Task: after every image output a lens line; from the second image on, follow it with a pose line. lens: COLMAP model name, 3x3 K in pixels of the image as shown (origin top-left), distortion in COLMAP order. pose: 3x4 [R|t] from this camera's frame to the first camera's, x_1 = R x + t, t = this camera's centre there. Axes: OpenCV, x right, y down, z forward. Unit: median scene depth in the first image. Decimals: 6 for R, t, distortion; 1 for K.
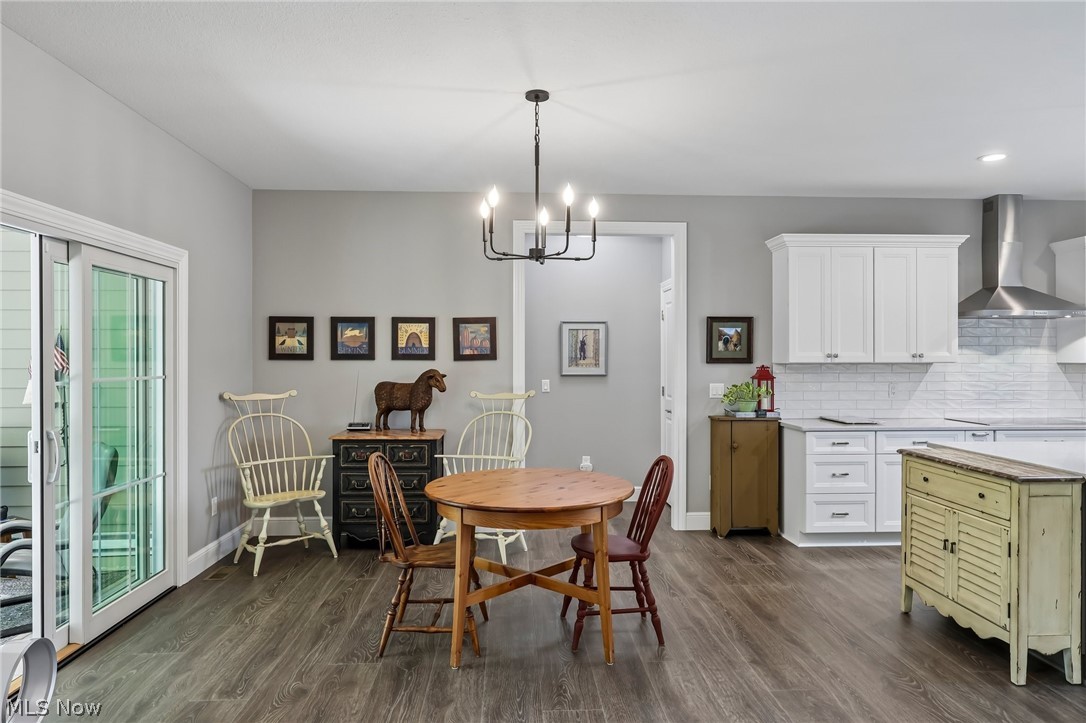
lens RADIAL K [[681.6, 0, 543.1], [0, 681.6, 362.3], [0, 0, 1]] dist [0.003479, 0.000239]
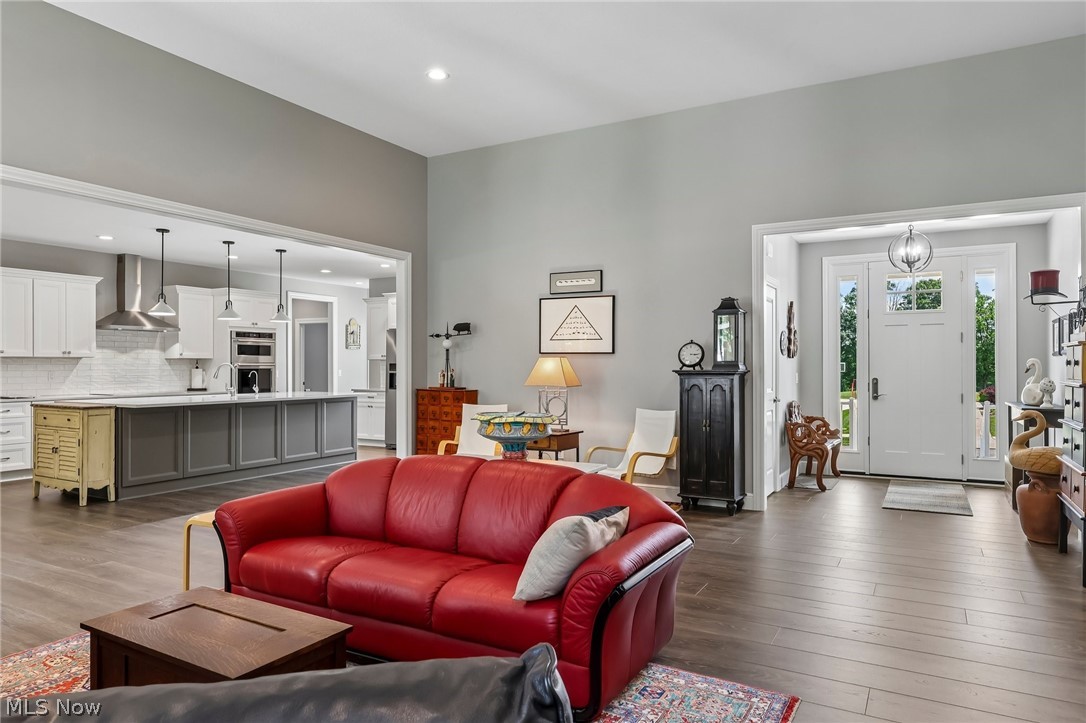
lens RADIAL K [[681.6, 0, 544.3], [0, 681.6, 367.4], [0, 0, 1]] dist [0.003479, 0.000239]
pose [[0.536828, -0.004649, 0.843679, -0.171298], [0.008490, 0.999964, 0.000108, 0.032563], [-0.843649, 0.007104, 0.536848, -0.731660]]
